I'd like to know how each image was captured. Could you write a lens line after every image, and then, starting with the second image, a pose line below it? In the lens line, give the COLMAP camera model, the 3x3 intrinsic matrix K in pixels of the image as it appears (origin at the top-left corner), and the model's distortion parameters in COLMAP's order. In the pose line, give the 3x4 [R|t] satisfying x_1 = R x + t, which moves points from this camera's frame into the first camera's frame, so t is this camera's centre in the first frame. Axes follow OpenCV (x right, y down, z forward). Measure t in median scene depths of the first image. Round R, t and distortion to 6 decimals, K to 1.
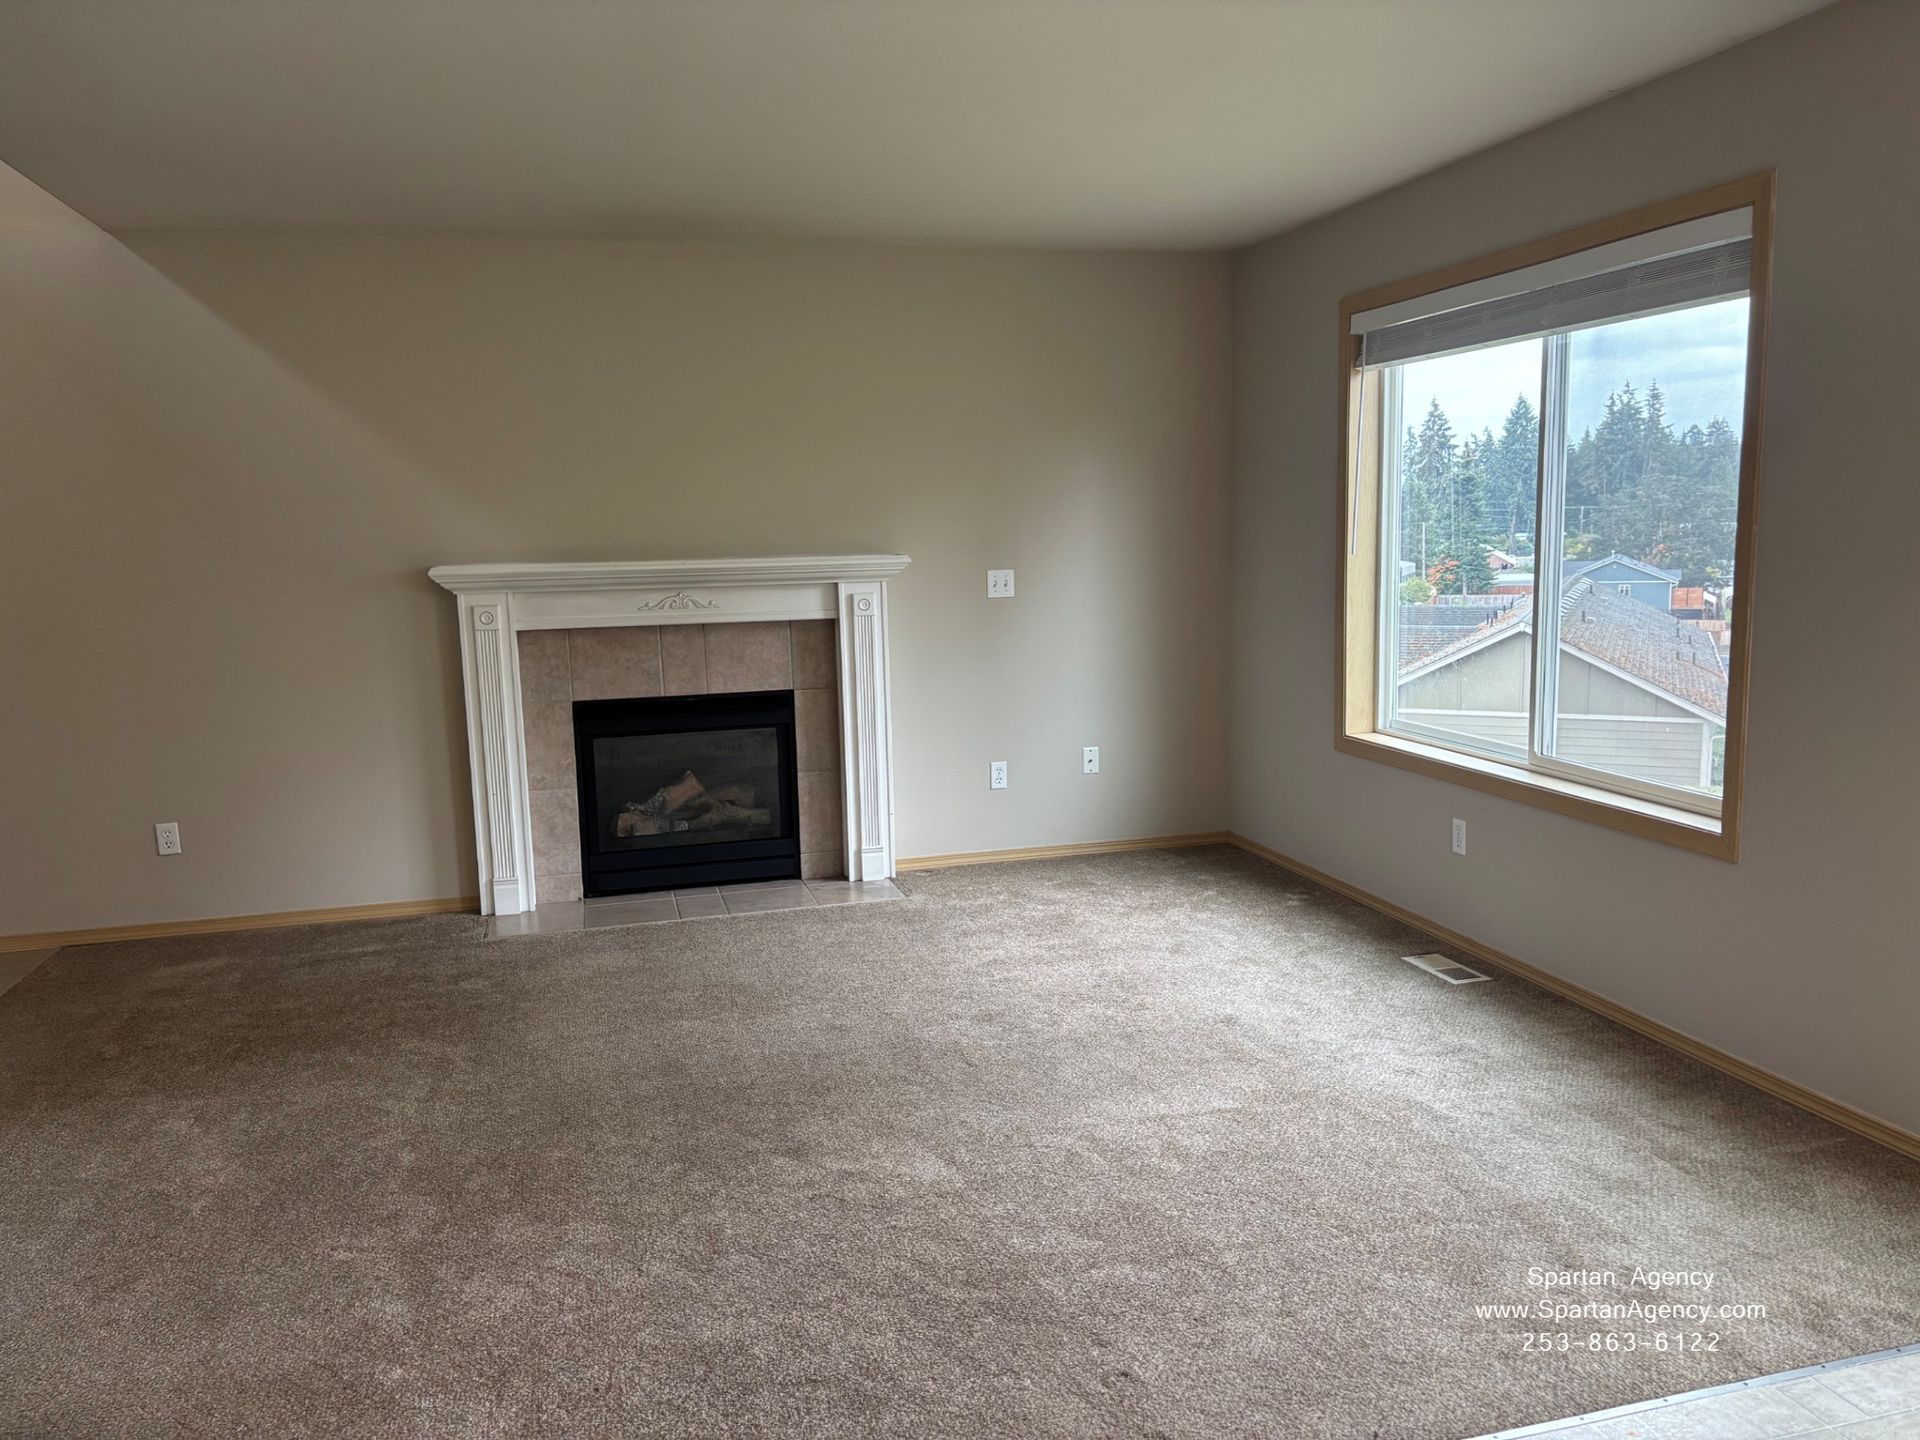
lens RADIAL K [[1446.0, 0, 956.7], [0, 1446.0, 720.5], [0, 0, 1]] dist [0.051292, -0.053195]
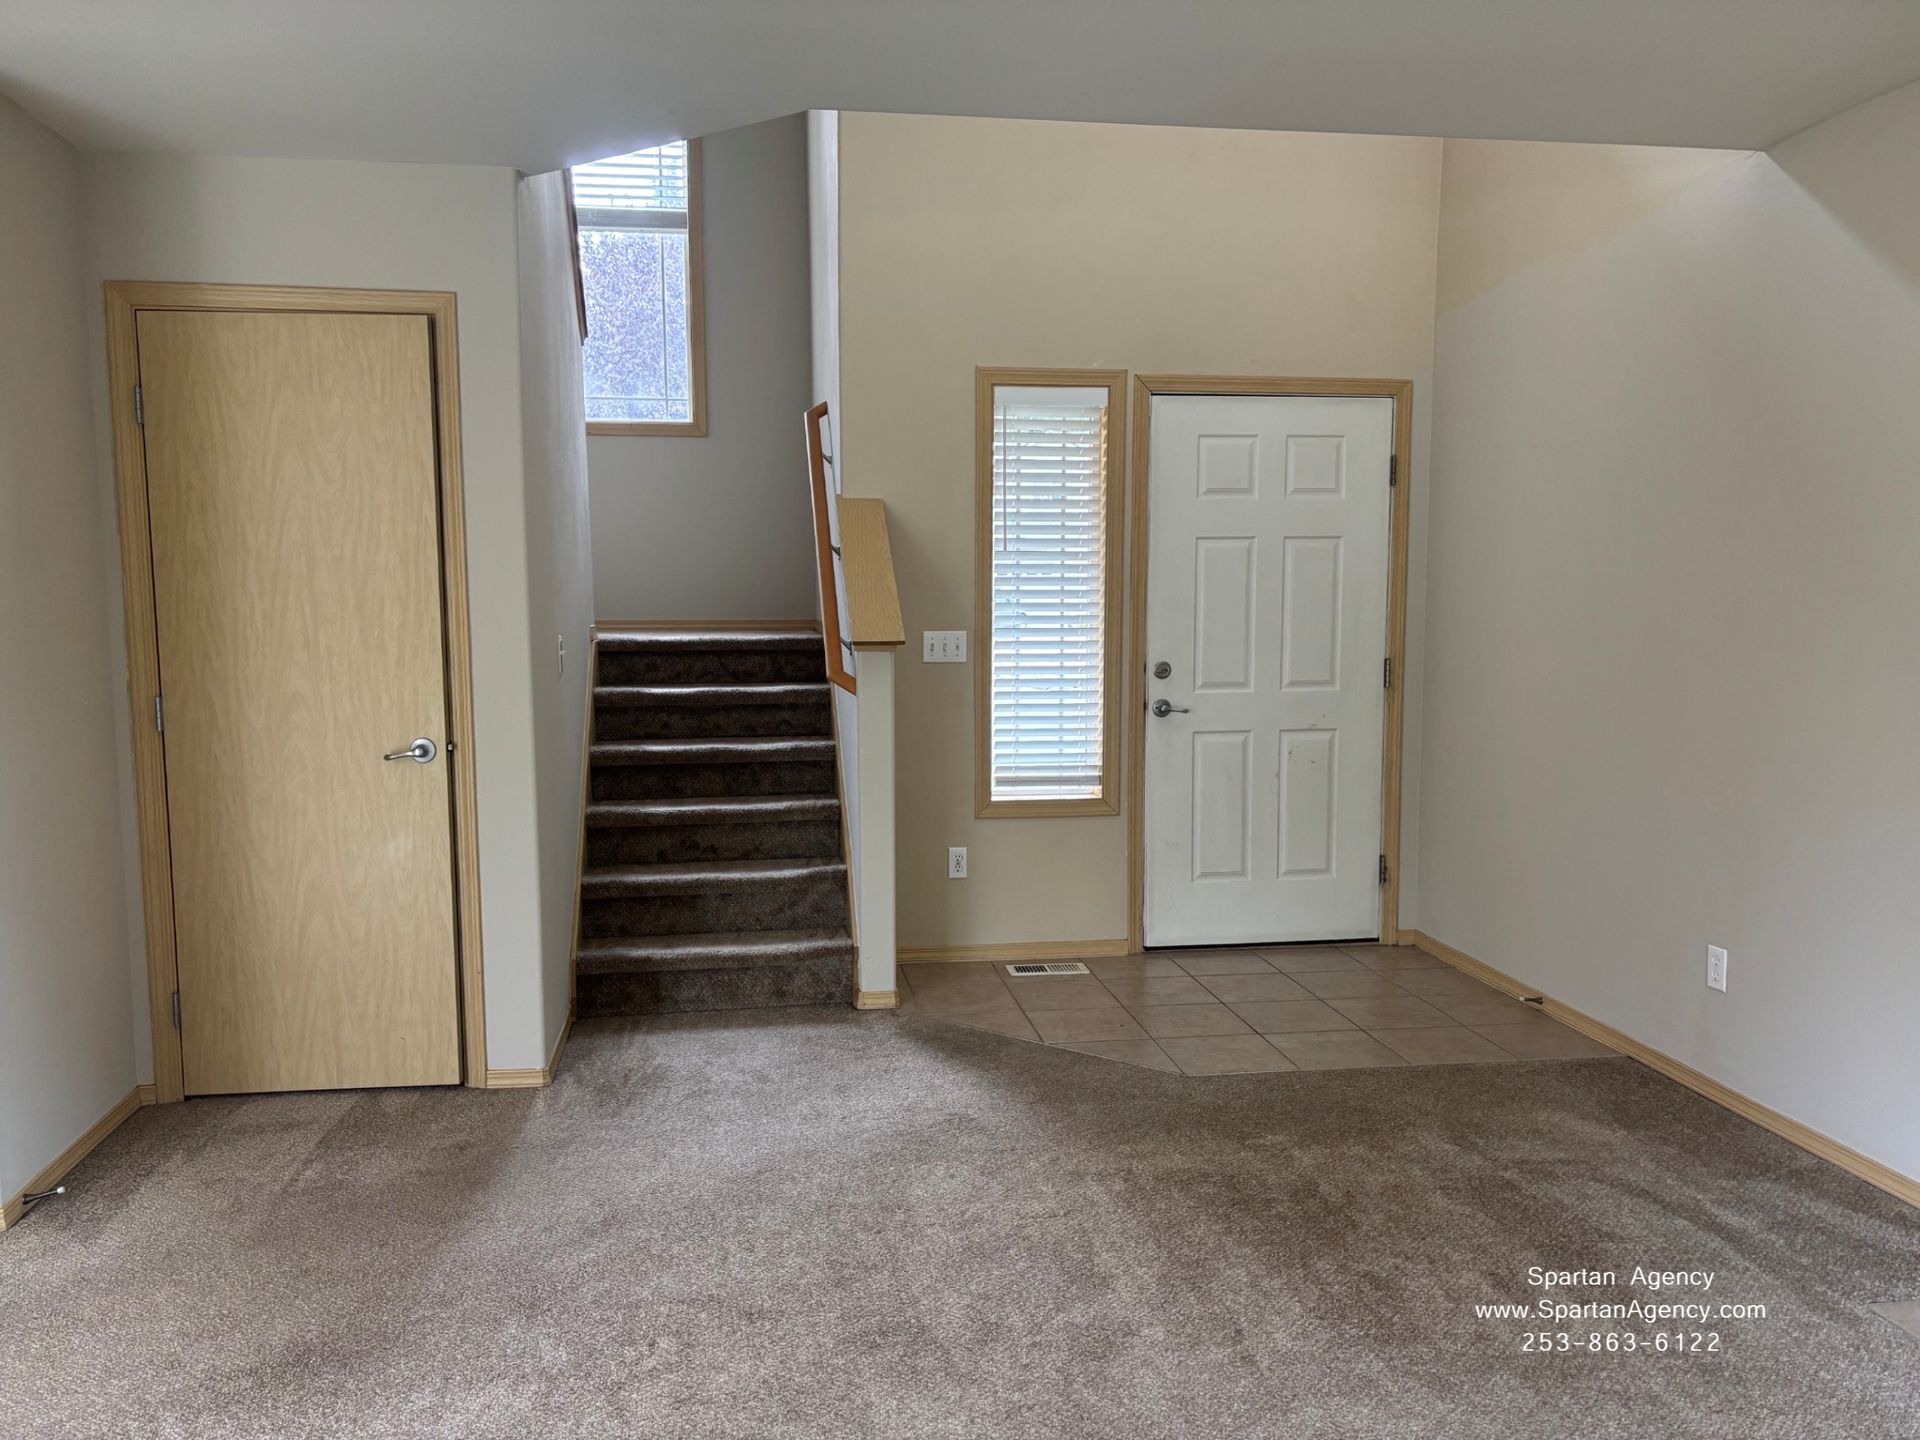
lens RADIAL K [[1446.0, 0, 954.1], [0, 1446.0, 738.3], [0, 0, 1]] dist [0.051292, -0.053195]
pose [[-0.116172, 0.130042, -0.984679, 0.231258], [-0.127149, 0.981288, 0.144595, -0.095625], [0.985057, 0.141999, -0.097463, 0.695268]]
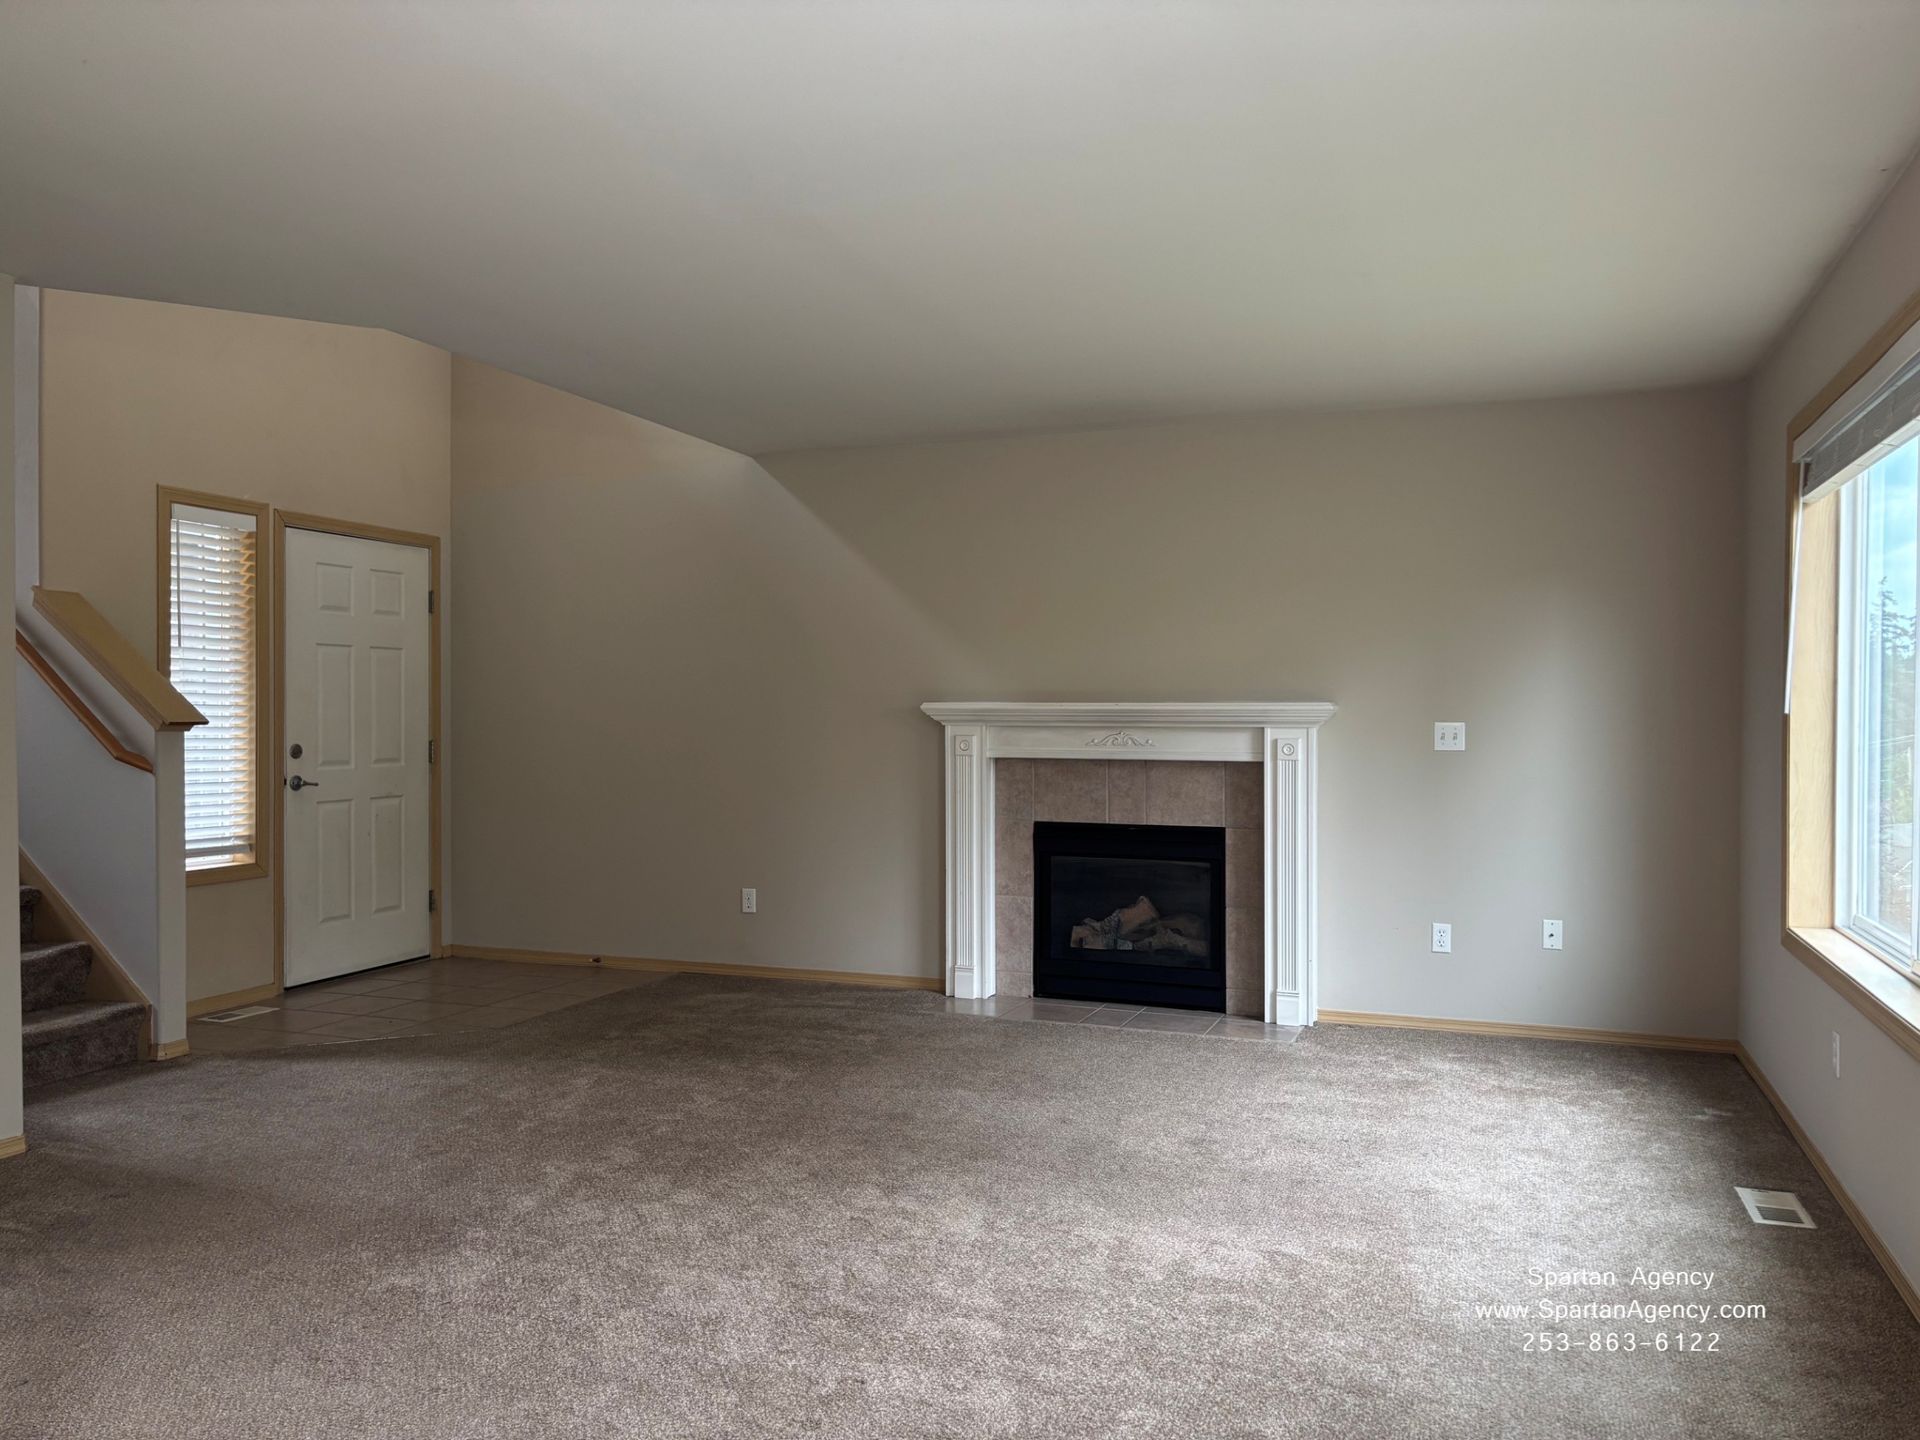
lens RADIAL K [[1446.0, 0, 969.9], [0, 1446.0, 709.7], [0, 0, 1]] dist [0.051292, -0.053195]
pose [[0.815230, 0.027282, -0.578494, 0.389237], [-0.101634, 0.990127, -0.096531, 0.016272], [0.570149, 0.137490, 0.809955, 0.030491]]
